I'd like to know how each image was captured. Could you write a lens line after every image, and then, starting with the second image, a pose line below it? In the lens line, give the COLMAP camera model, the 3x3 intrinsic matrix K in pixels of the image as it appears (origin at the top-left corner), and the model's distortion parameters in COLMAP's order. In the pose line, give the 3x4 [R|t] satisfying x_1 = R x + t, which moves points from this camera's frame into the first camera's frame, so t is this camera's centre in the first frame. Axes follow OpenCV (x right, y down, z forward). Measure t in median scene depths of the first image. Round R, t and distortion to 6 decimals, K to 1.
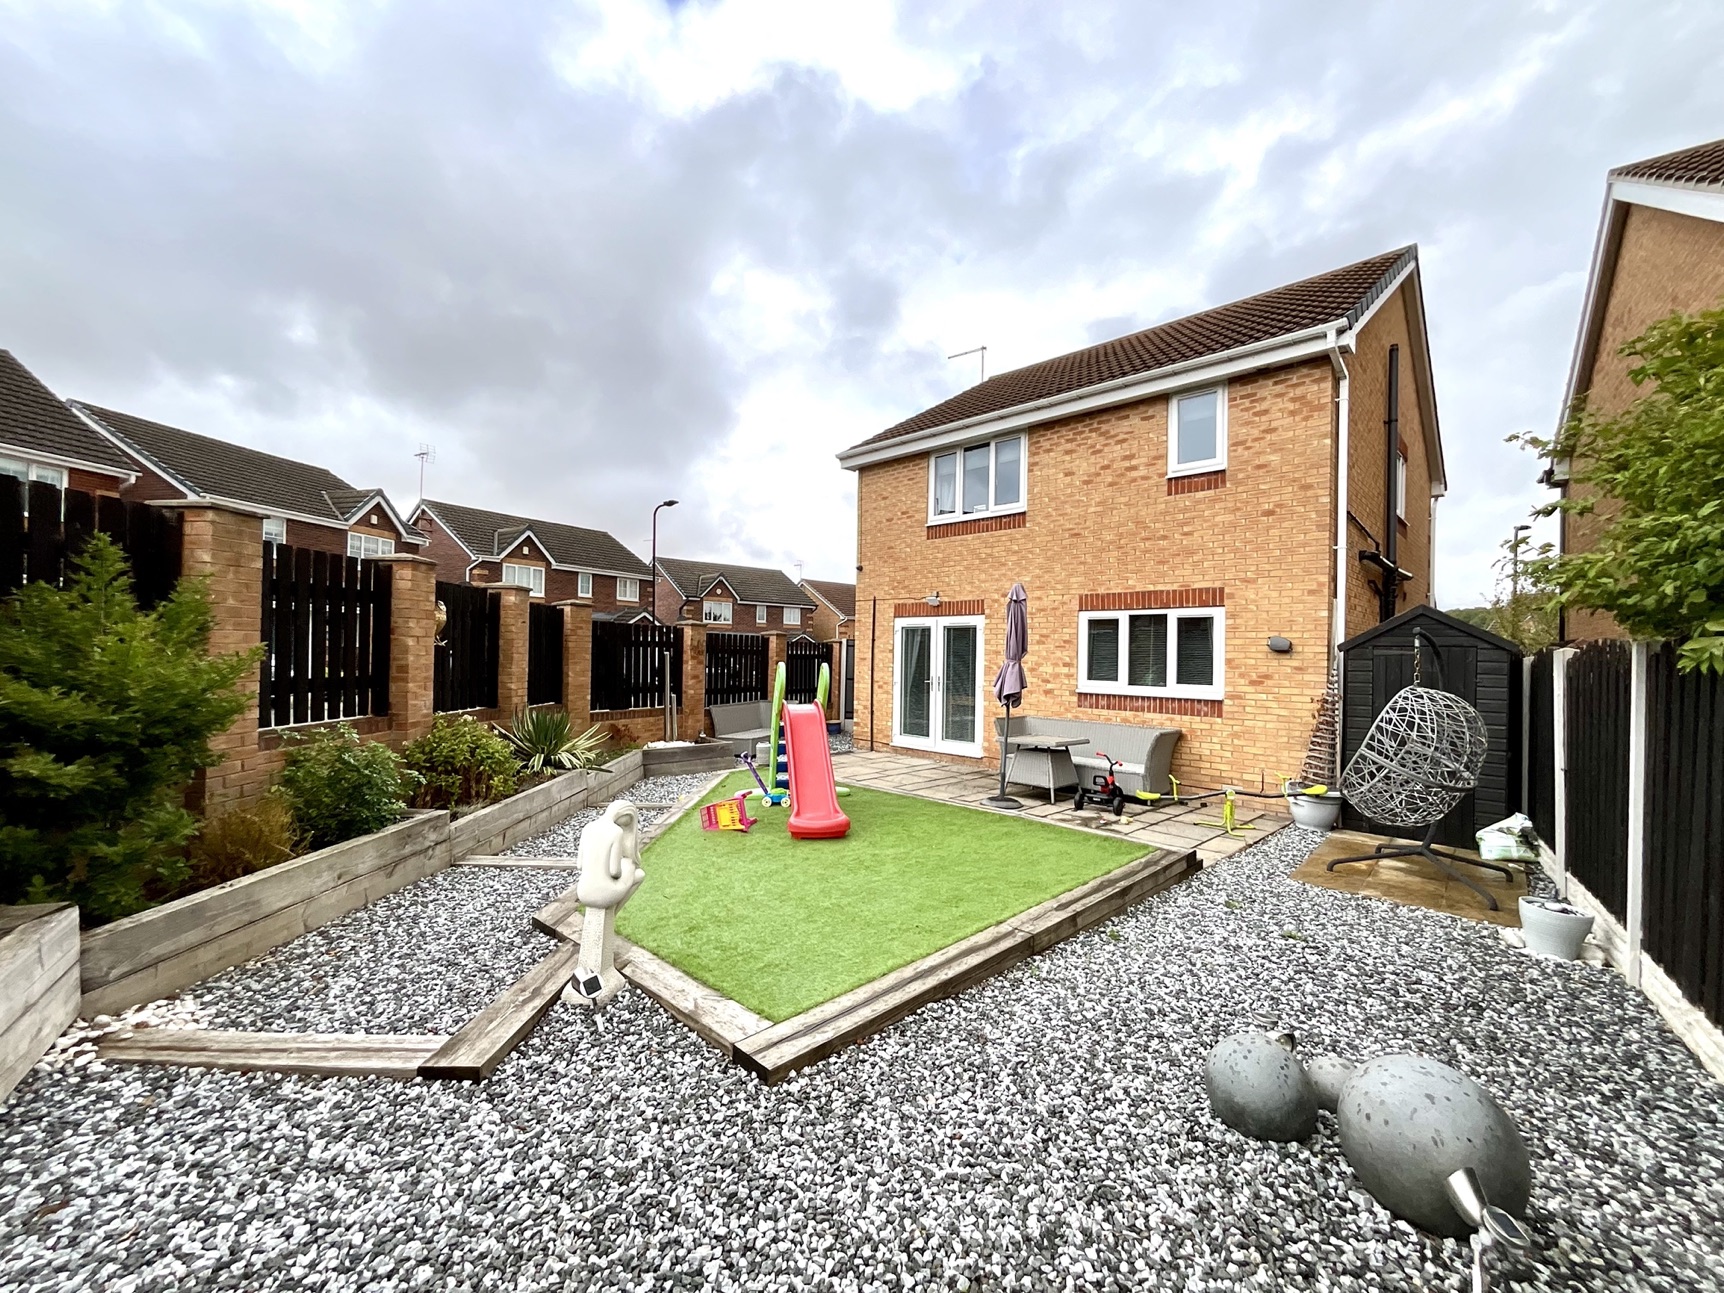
lens RADIAL K [[697.1, 0, 868.3], [0, 697.1, 654.2], [0, 0, 1]] dist [-0.005930, 0.001282]
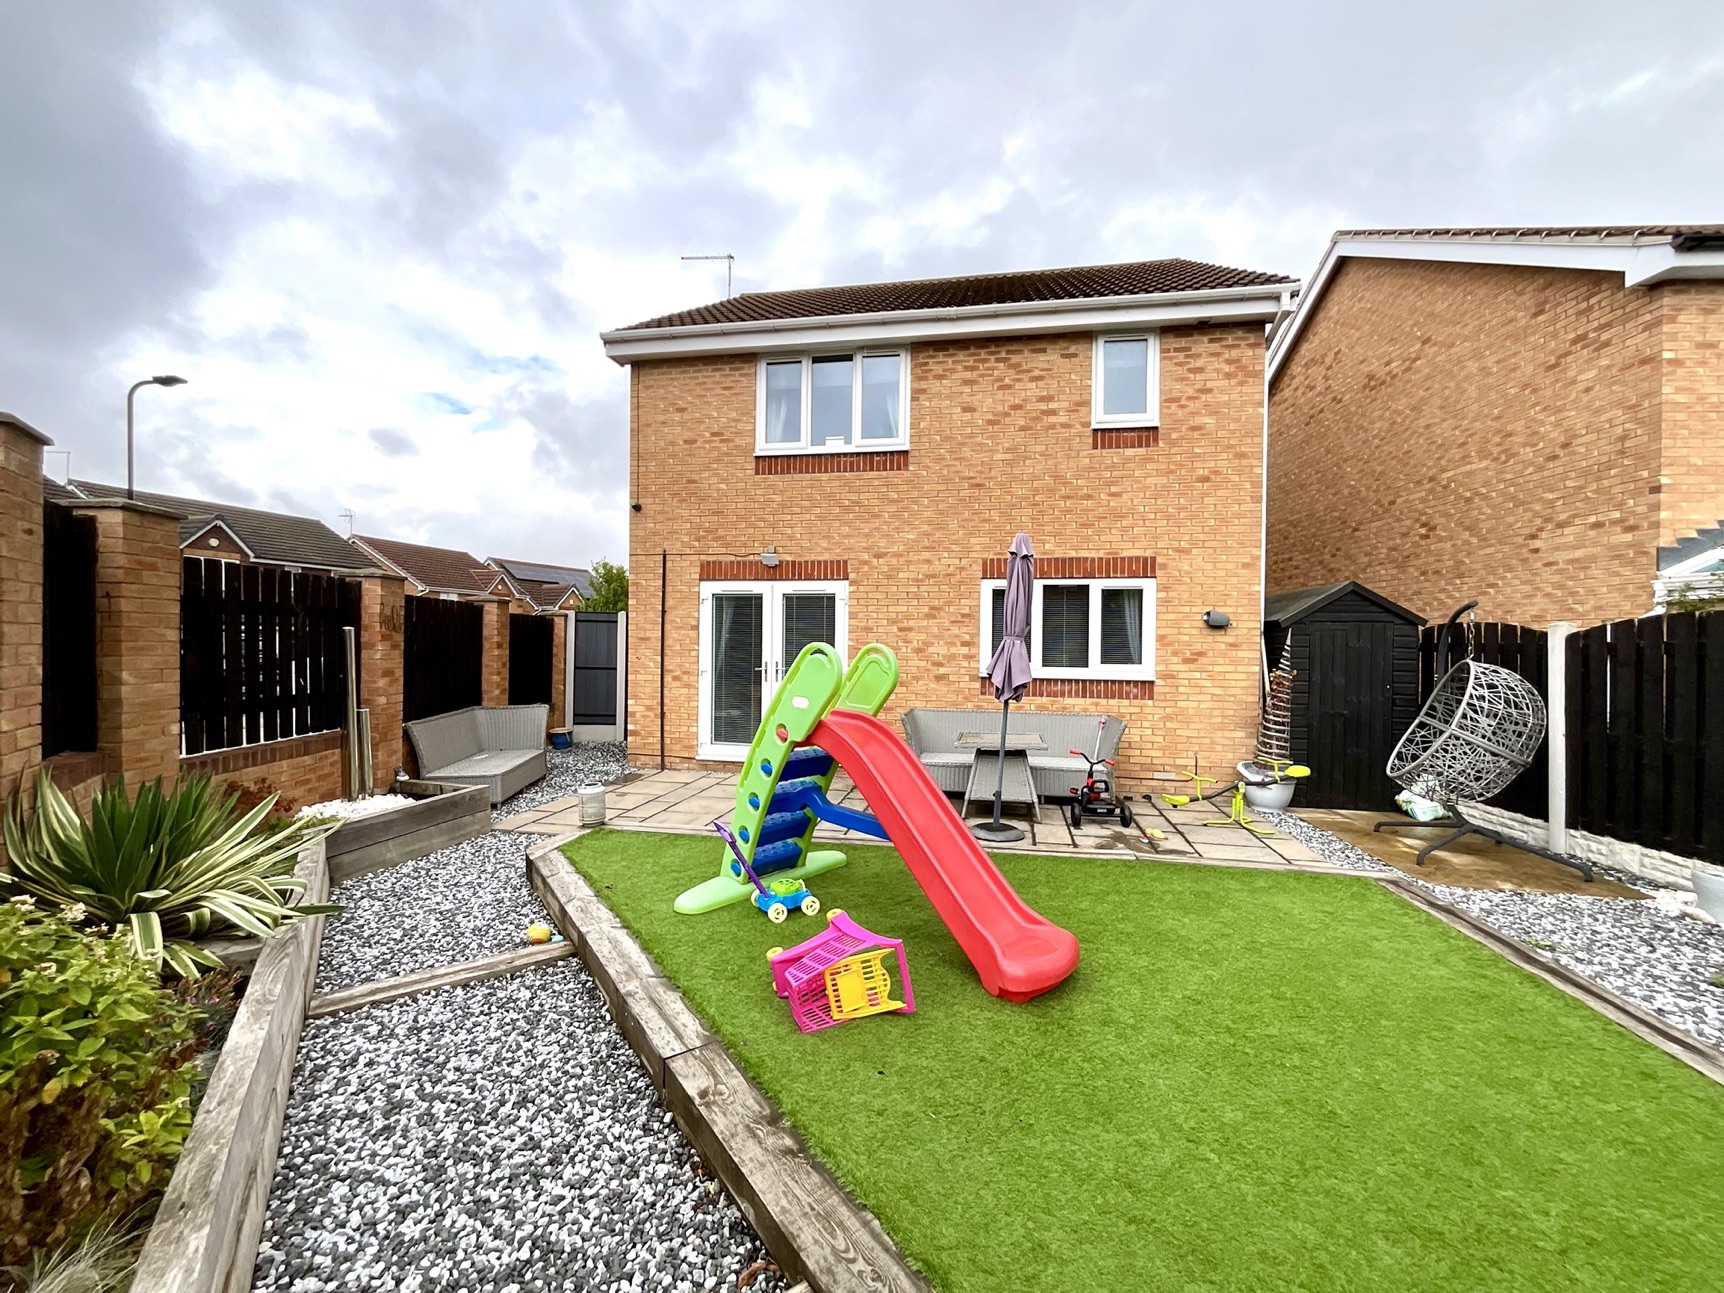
lens RADIAL K [[697.1, 0, 861.1], [0, 697.1, 650.3], [0, 0, 1]] dist [-0.005930, 0.001282]
pose [[0.832939, -0.014192, 0.553183, -0.287053], [0.002489, 0.999757, 0.021901, 0.004865], [-0.553360, -0.016865, 0.832772, 0.410010]]
